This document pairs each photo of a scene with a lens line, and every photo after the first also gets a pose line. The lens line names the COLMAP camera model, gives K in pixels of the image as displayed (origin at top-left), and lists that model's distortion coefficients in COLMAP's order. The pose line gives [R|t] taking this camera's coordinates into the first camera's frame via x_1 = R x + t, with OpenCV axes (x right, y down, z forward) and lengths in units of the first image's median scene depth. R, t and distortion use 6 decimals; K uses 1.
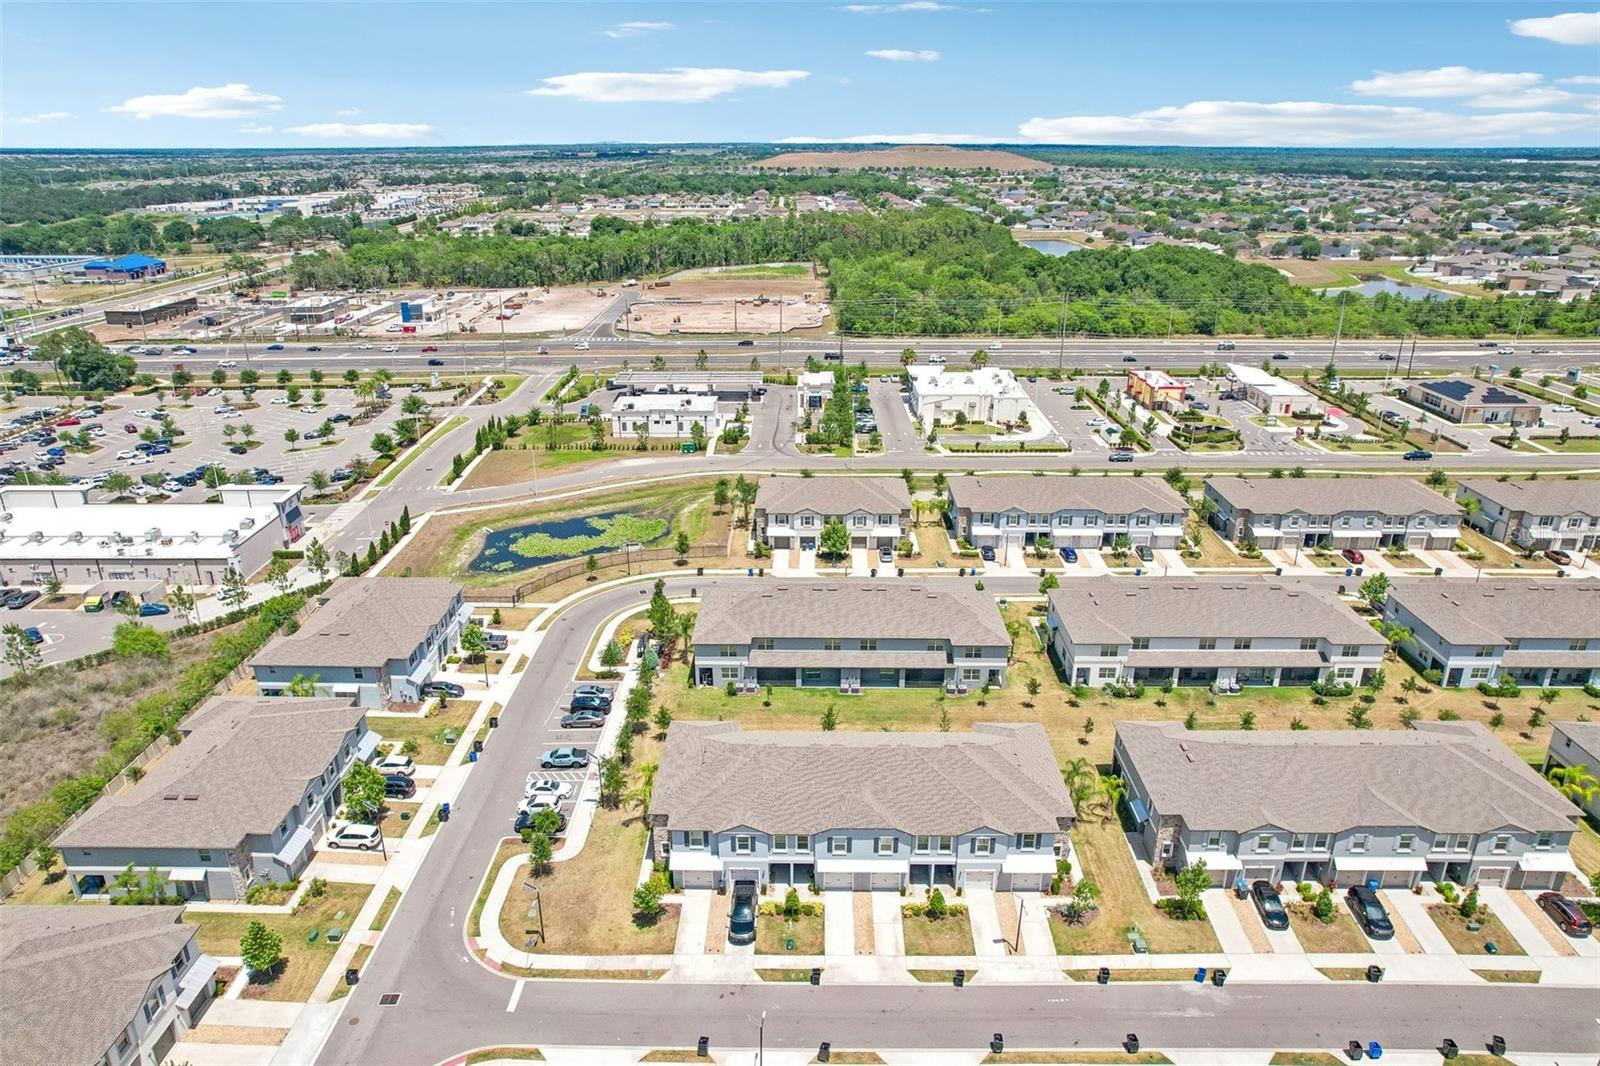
lens RADIAL K [[1048.5, 0, 801.2], [0, 1048.5, 541.8], [0, 0, 1]] dist [-0.062998, 0.051916]
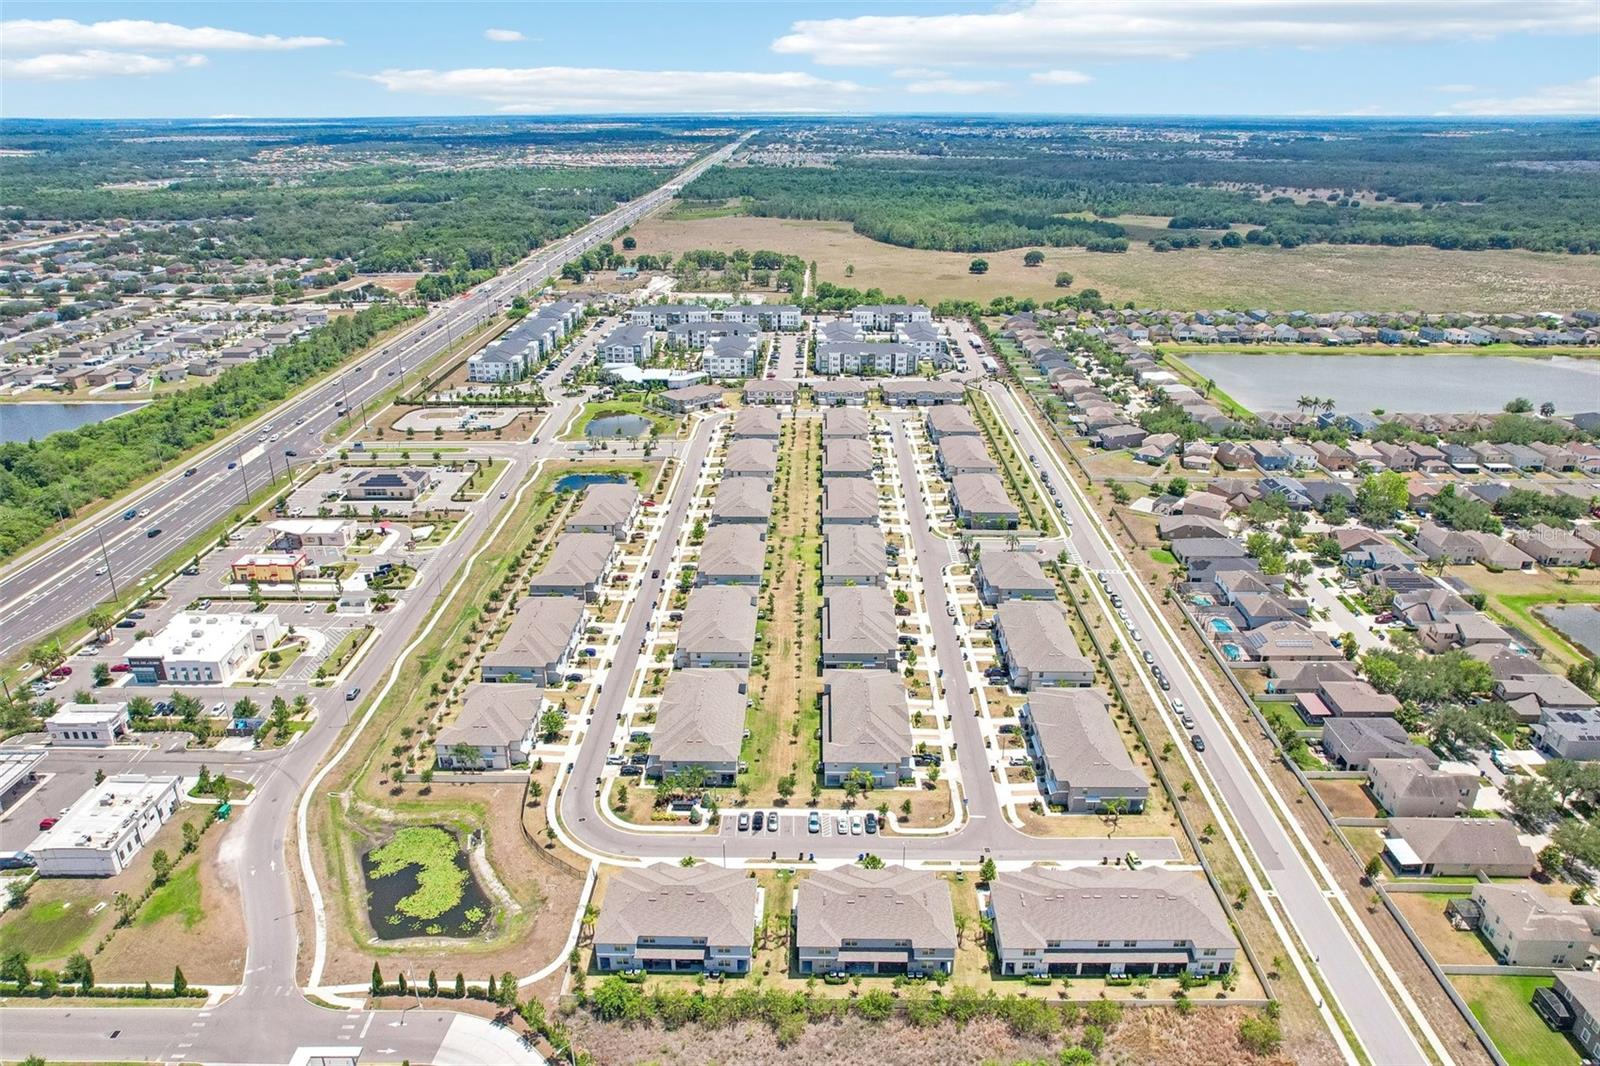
lens RADIAL K [[1048.5, 0, 801.2], [0, 1048.5, 541.8], [0, 0, 1]] dist [-0.062998, 0.051916]
pose [[0.003573, -0.387972, 0.921664, -1.673045], [0.363365, 0.859174, 0.360258, -0.857325], [-0.931640, 0.333613, 0.144045, 0.573890]]
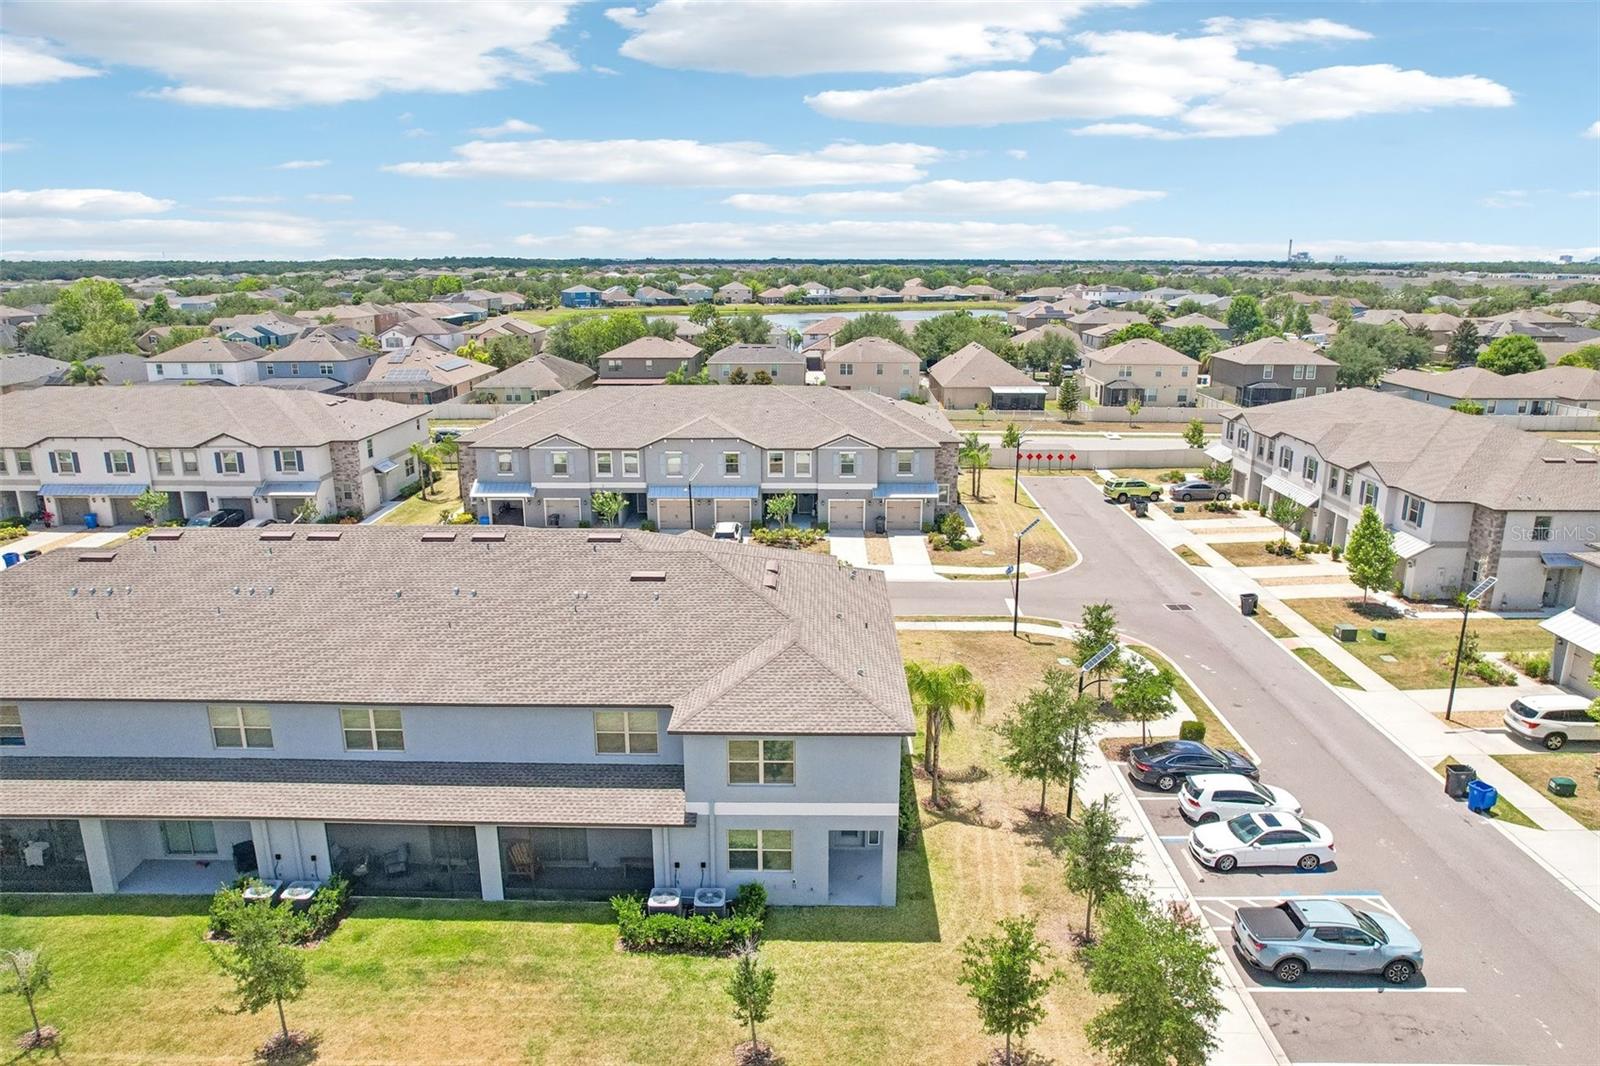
lens RADIAL K [[1057.7, 0, 800.0], [0, 1057.7, 533.0], [0, 0, 1]] dist [-0.075039, 0.070994]
pose [[-0.999950, 0.003028, 0.009538, -0.091421], [0.008065, 0.808066, 0.589037, -0.037855], [-0.005924, 0.589085, -0.808049, 1.118313]]
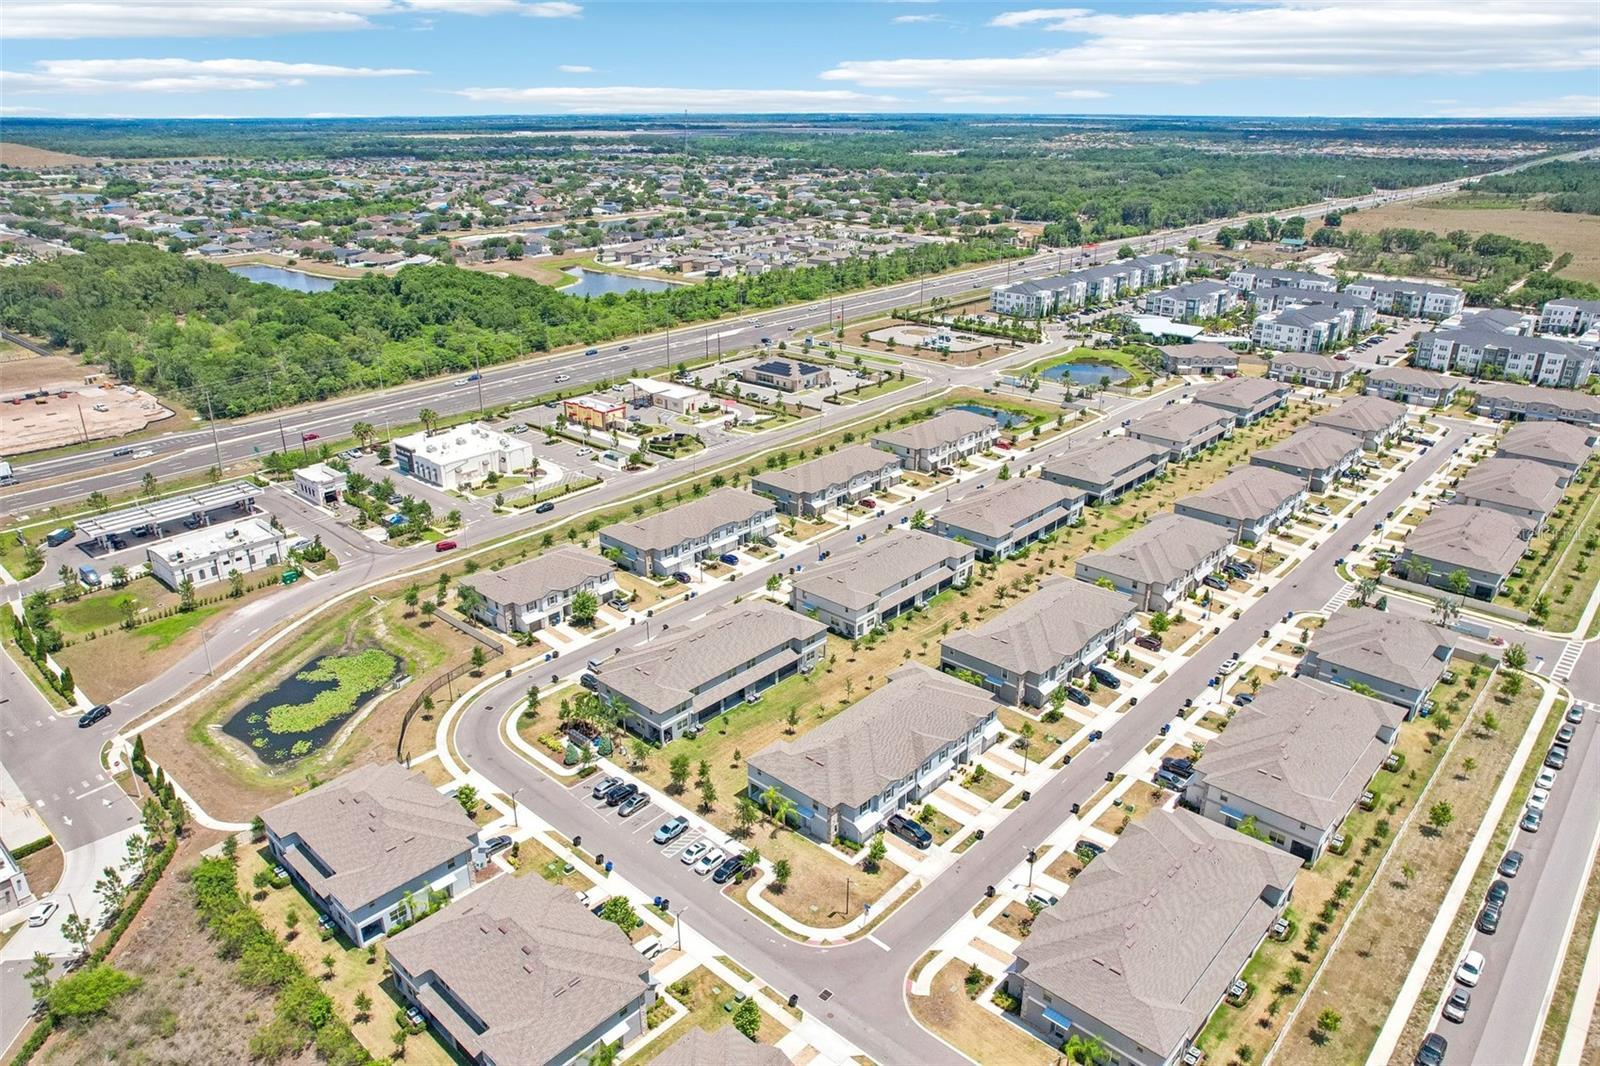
lens RADIAL K [[1057.7, 0, 800.0], [0, 1057.7, 533.0], [0, 0, 1]] dist [-0.075039, 0.070994]
pose [[0.665438, -0.281663, 0.691273, -0.861136], [0.270974, 0.954053, 0.127887, -0.239631], [-0.695533, 0.102216, 0.711186, -0.029387]]
